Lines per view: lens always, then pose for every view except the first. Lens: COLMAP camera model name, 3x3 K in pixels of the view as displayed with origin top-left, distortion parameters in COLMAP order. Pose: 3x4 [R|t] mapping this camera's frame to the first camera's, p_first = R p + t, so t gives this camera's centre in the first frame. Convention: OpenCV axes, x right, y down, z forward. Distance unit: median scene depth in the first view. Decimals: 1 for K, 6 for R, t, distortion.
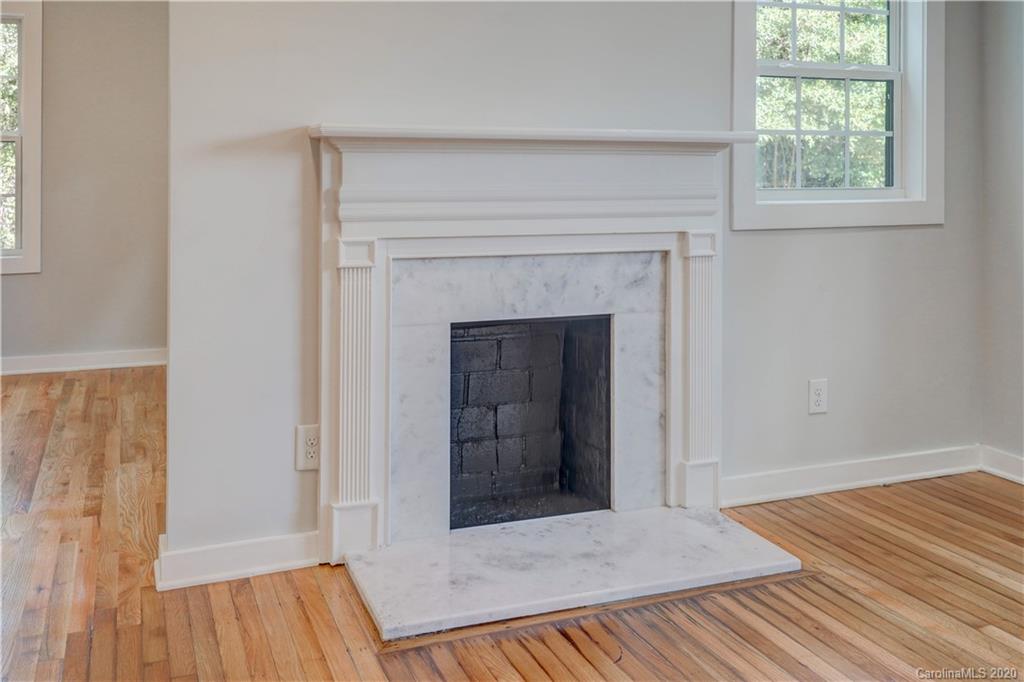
lens RADIAL K [[999.3, 0, 507.9], [0, 999.3, 210.8], [0, 0, 1]] dist [0.004720, 0.000000]
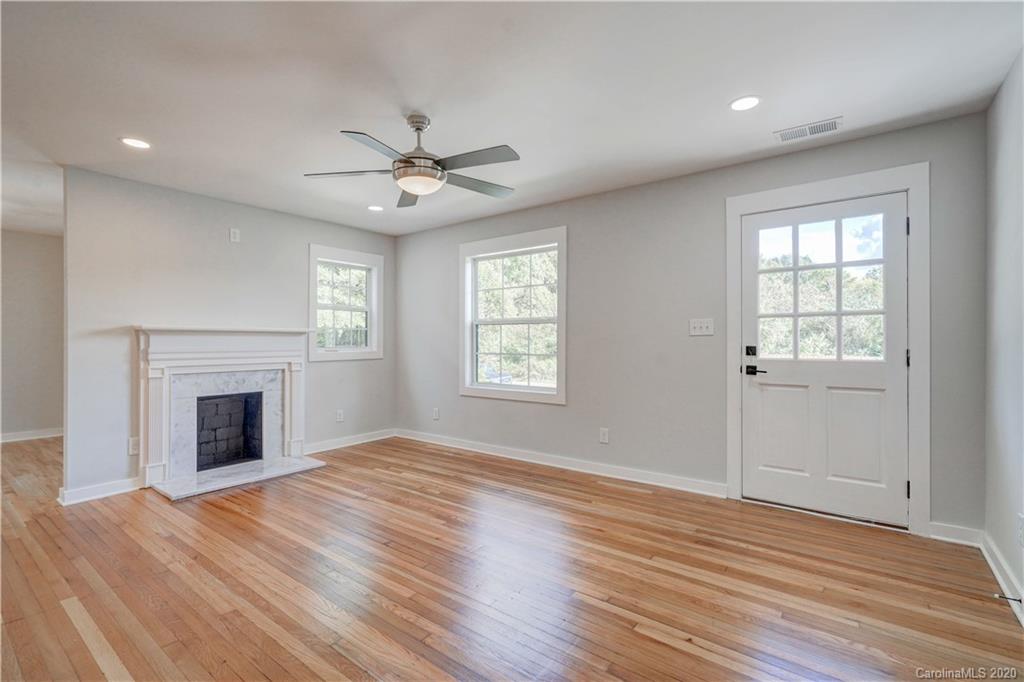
lens RADIAL K [[463.4, 0, 504.2], [0, 463.4, 339.4], [0, 0, 1]] dist [-0.013339, 0.002969]
pose [[0.850877, 0.002484, 0.525359, -0.004112], [0.016856, 0.999345, -0.032024, 0.007602], [-0.525095, 0.036104, 0.850278, -0.507244]]
